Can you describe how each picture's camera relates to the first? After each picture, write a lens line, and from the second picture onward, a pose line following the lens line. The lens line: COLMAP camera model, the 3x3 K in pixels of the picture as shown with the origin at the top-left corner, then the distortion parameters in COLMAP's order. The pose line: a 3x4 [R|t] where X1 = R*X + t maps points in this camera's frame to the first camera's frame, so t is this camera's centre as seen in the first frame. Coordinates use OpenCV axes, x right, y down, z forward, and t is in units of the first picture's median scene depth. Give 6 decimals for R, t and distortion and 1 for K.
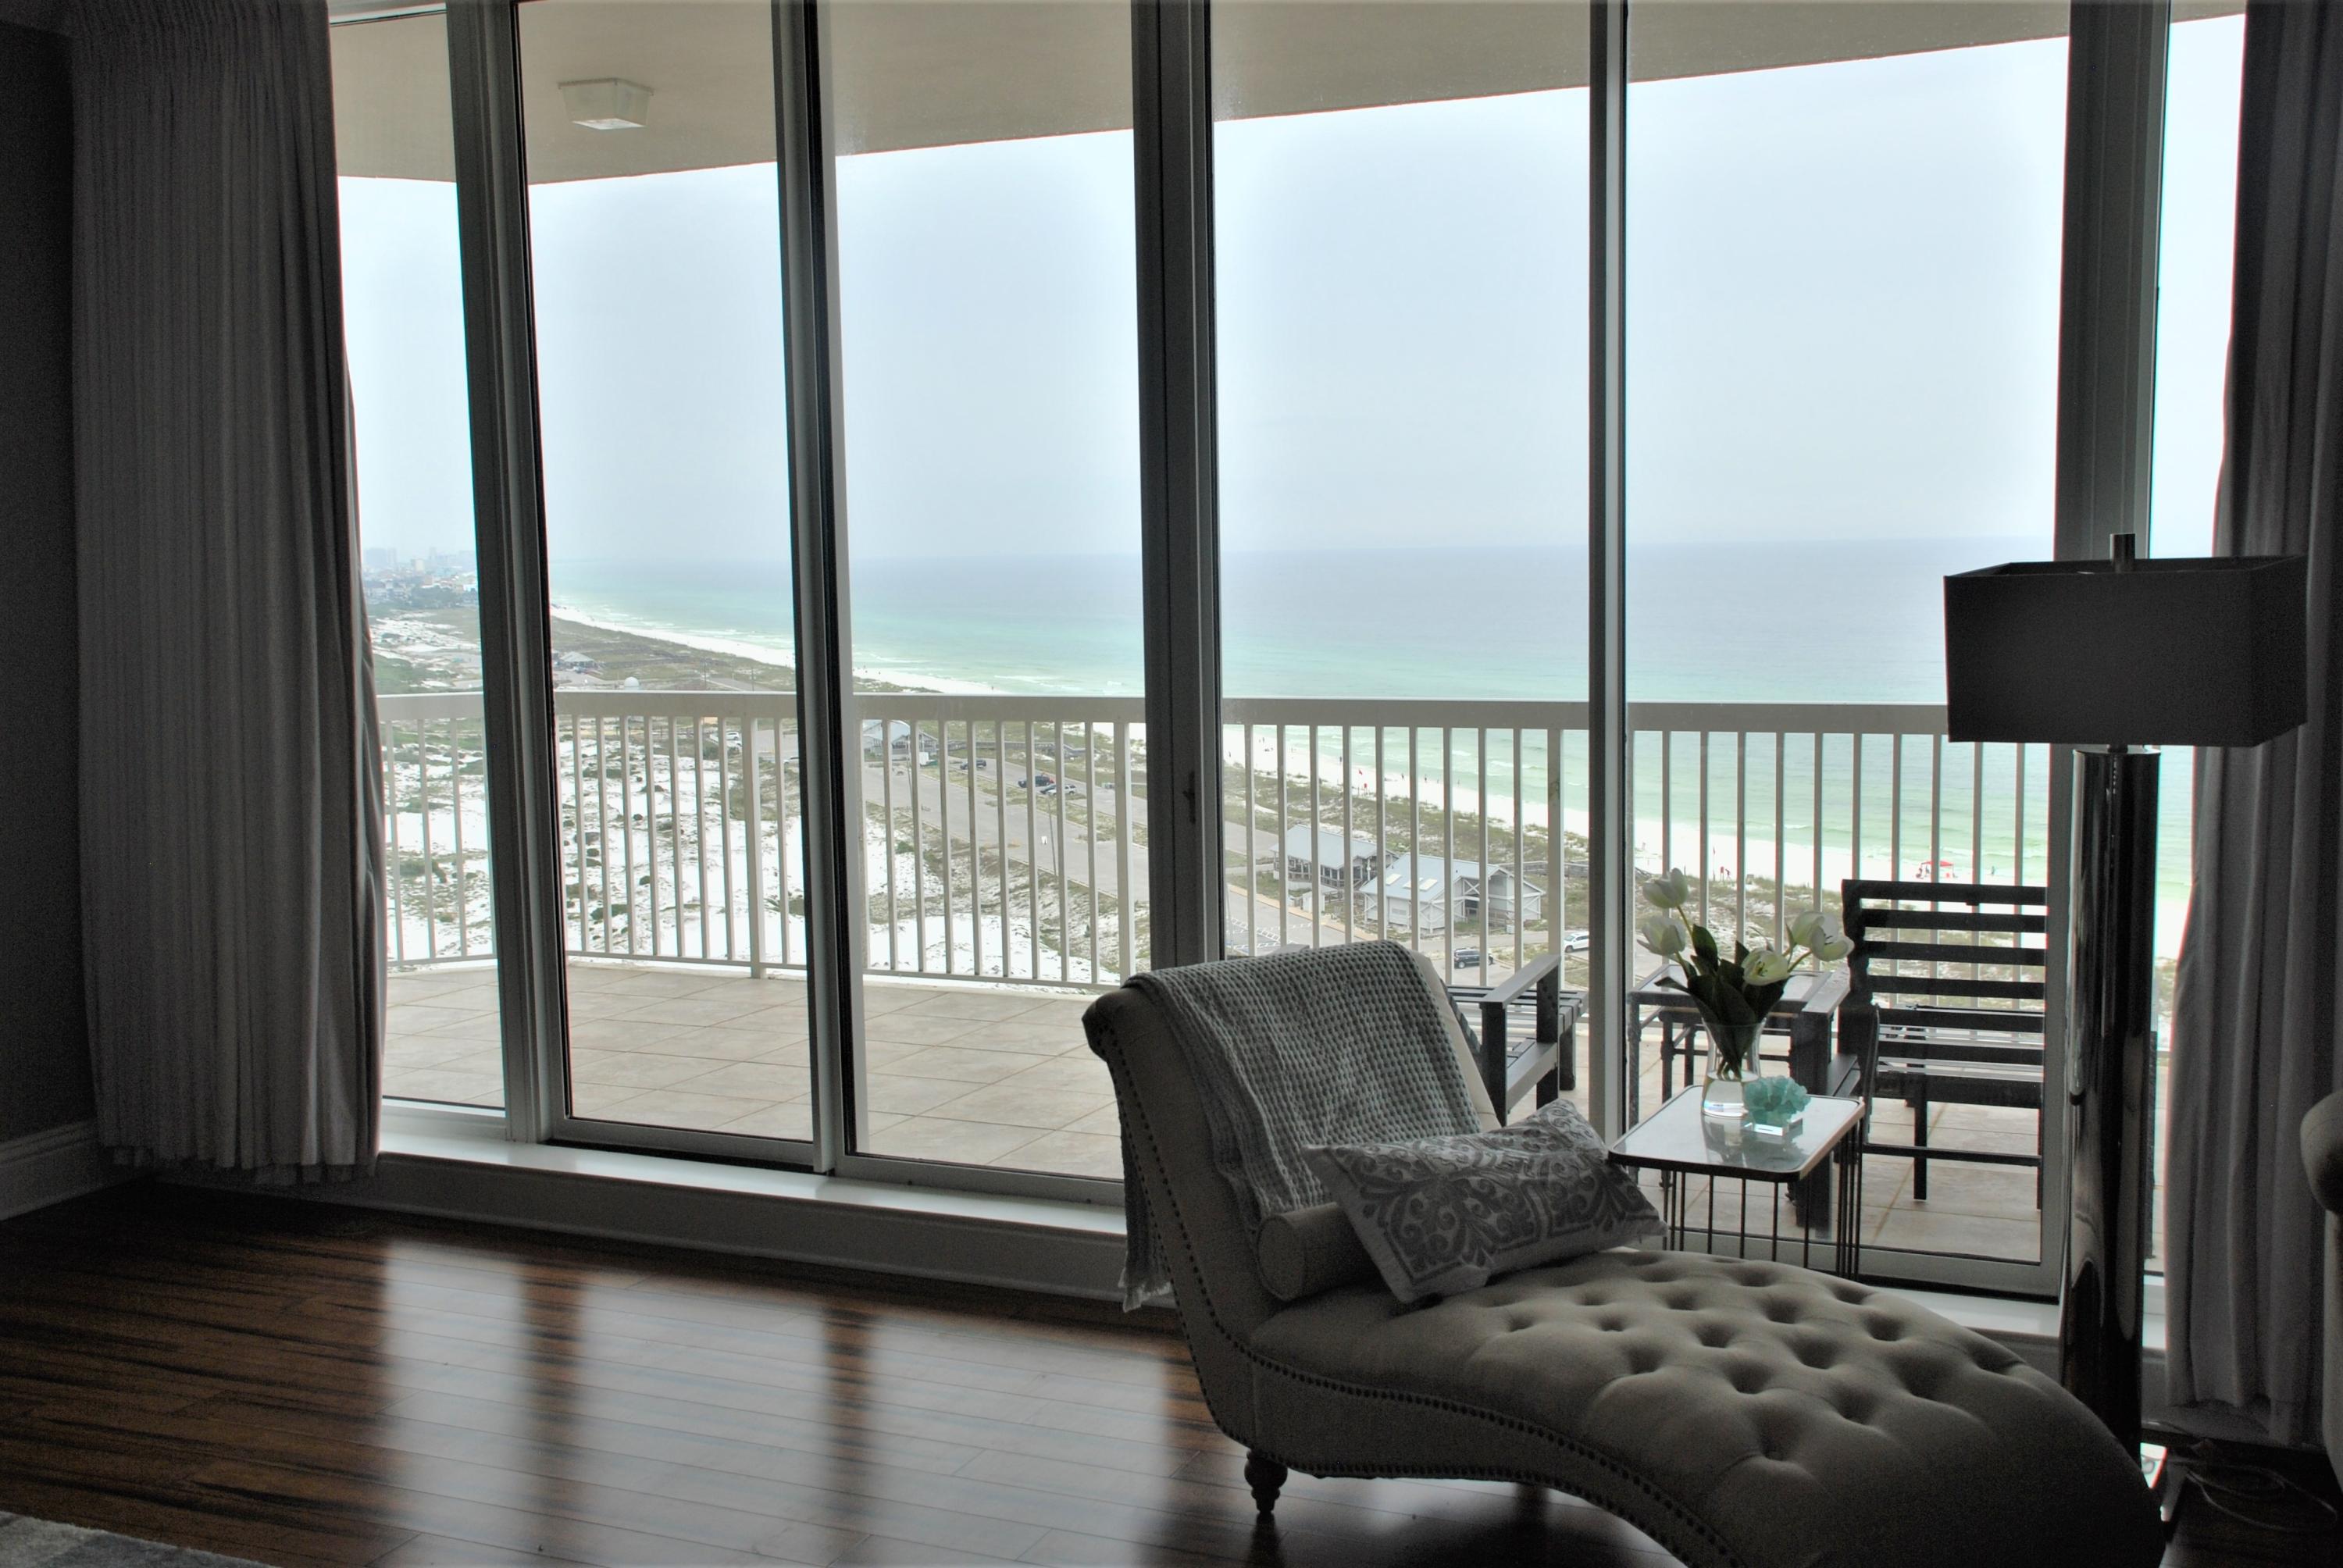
lens RADIAL K [[2363.5, 0, 1177.7], [0, 2363.5, 827.5], [0, 0, 1]] dist [-0.043386, 0.229860]
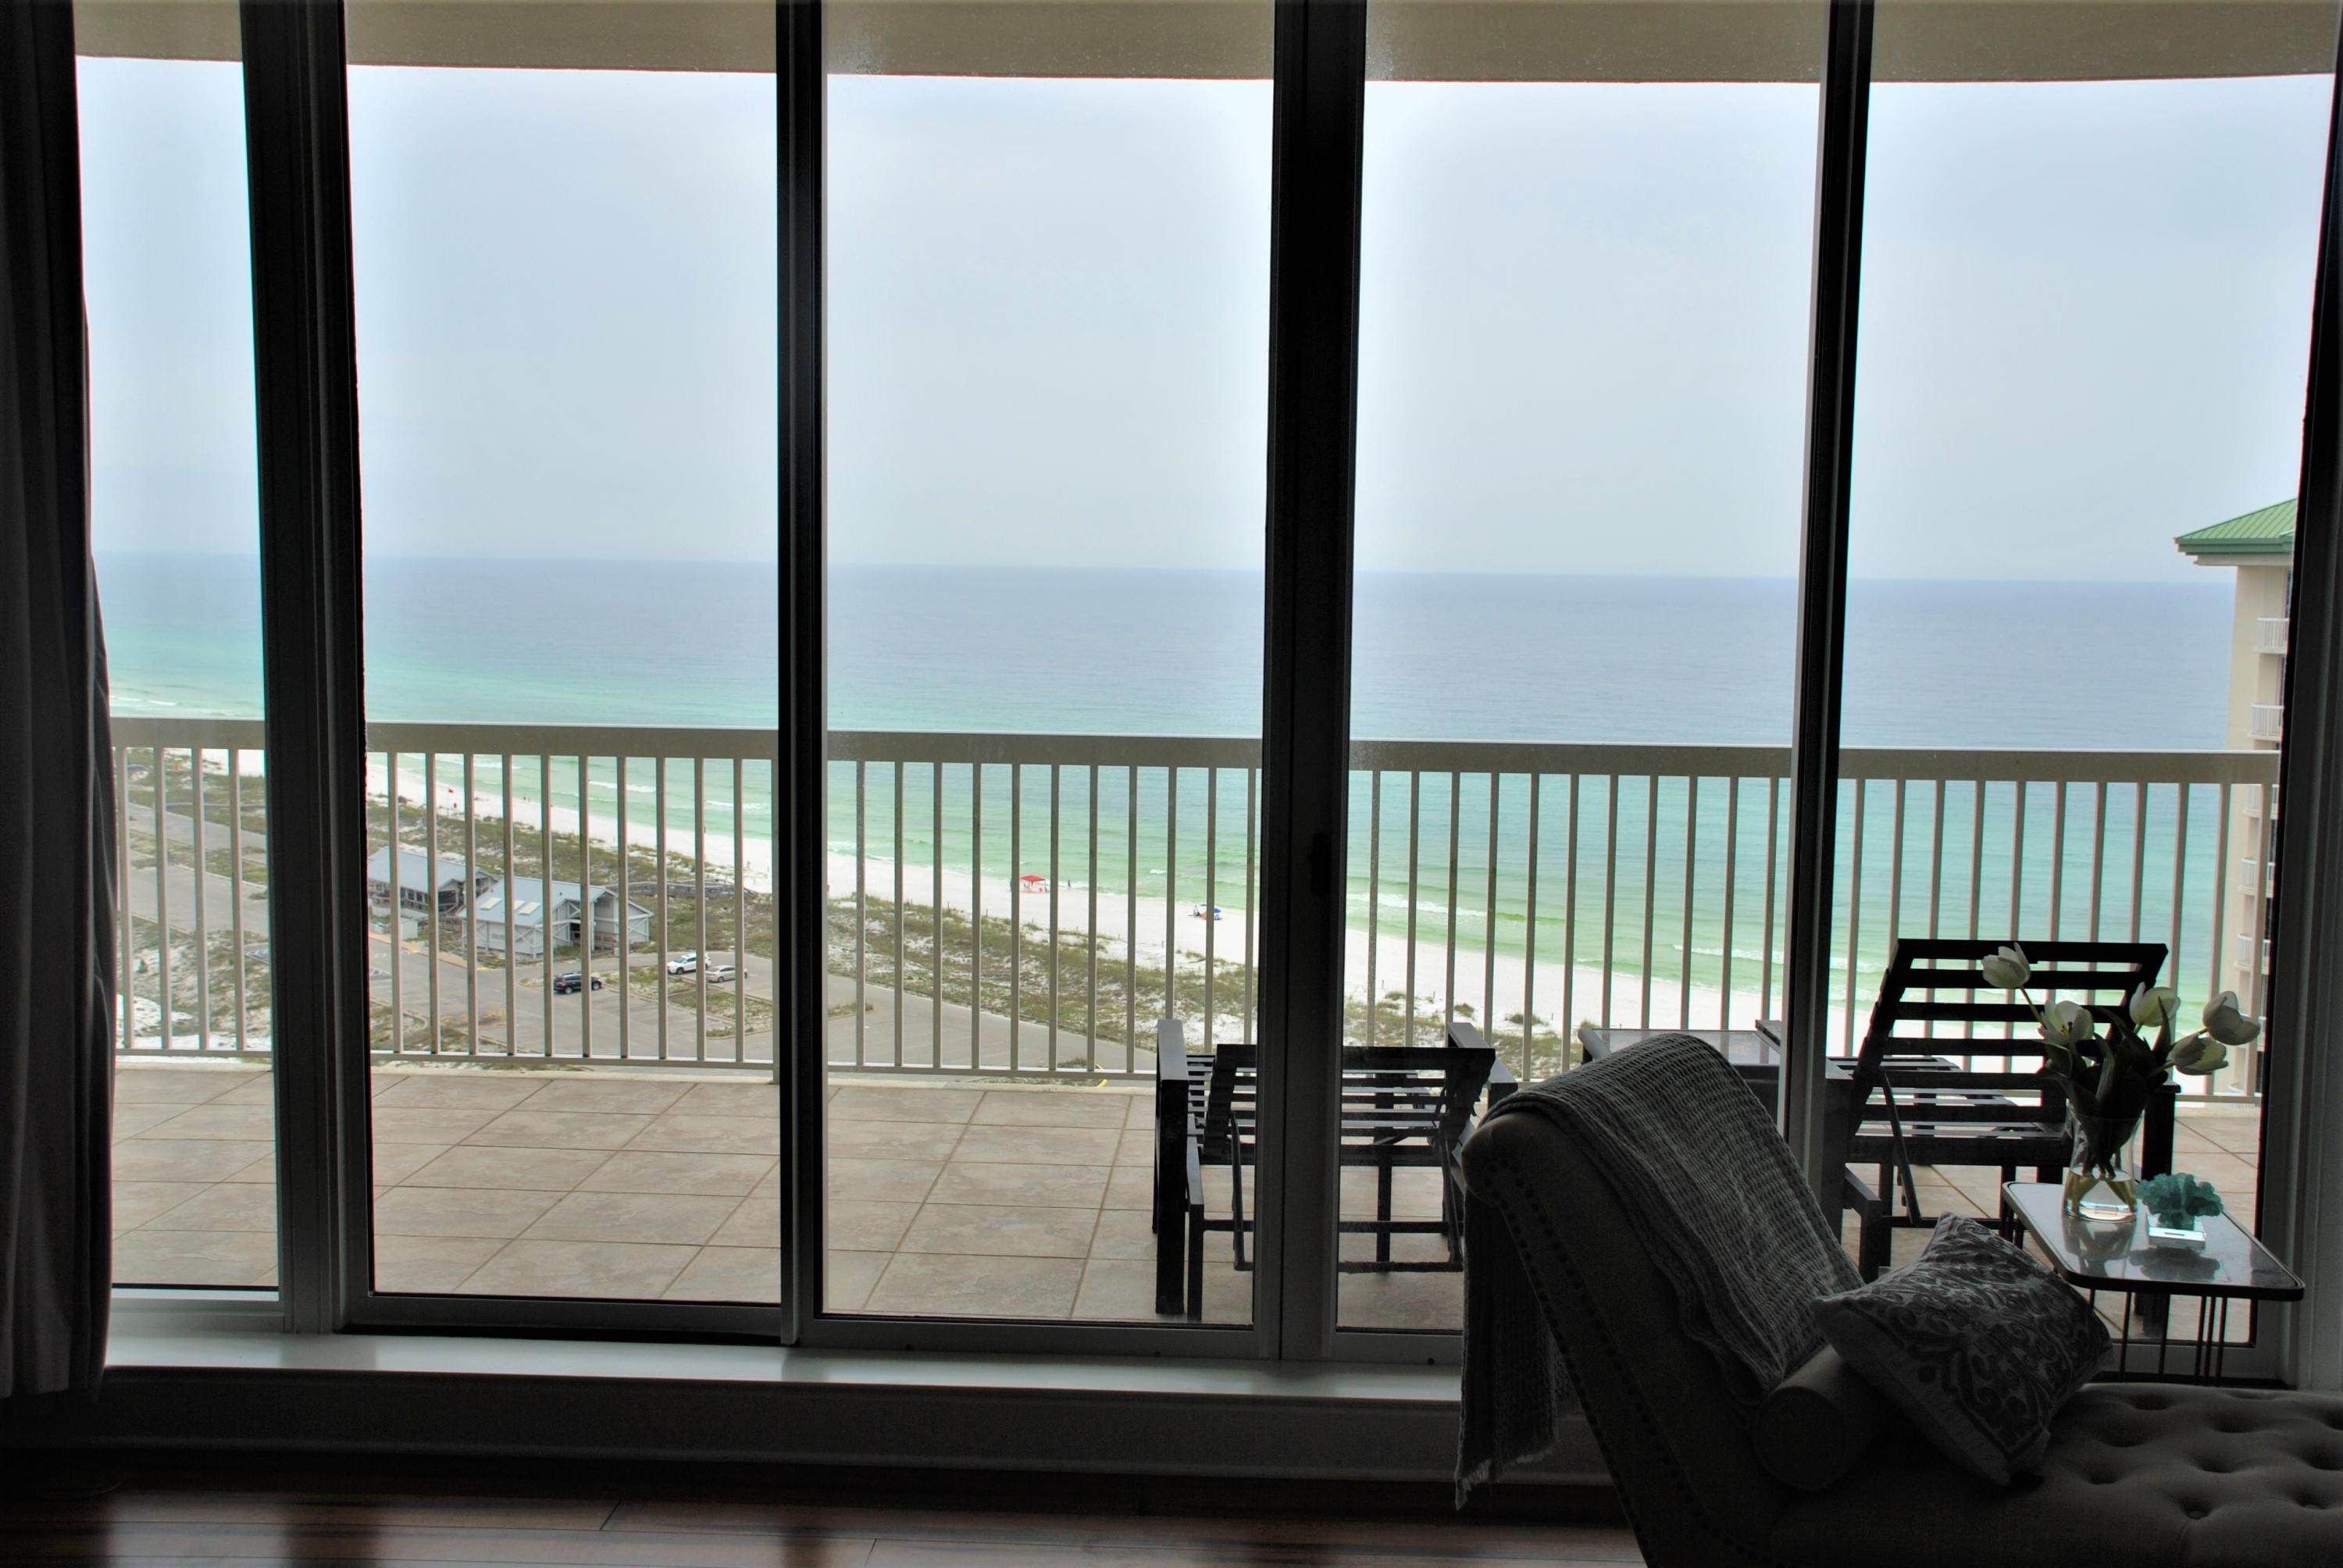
lens RADIAL K [[2363.5, 0, 1177.7], [0, 2363.5, 827.5], [0, 0, 1]] dist [-0.043386, 0.229860]
pose [[0.931210, -0.007363, 0.364408, -0.428757], [0.011714, 0.999884, -0.009731, -0.021041], [-0.364294, 0.013330, 0.931188, 0.307905]]
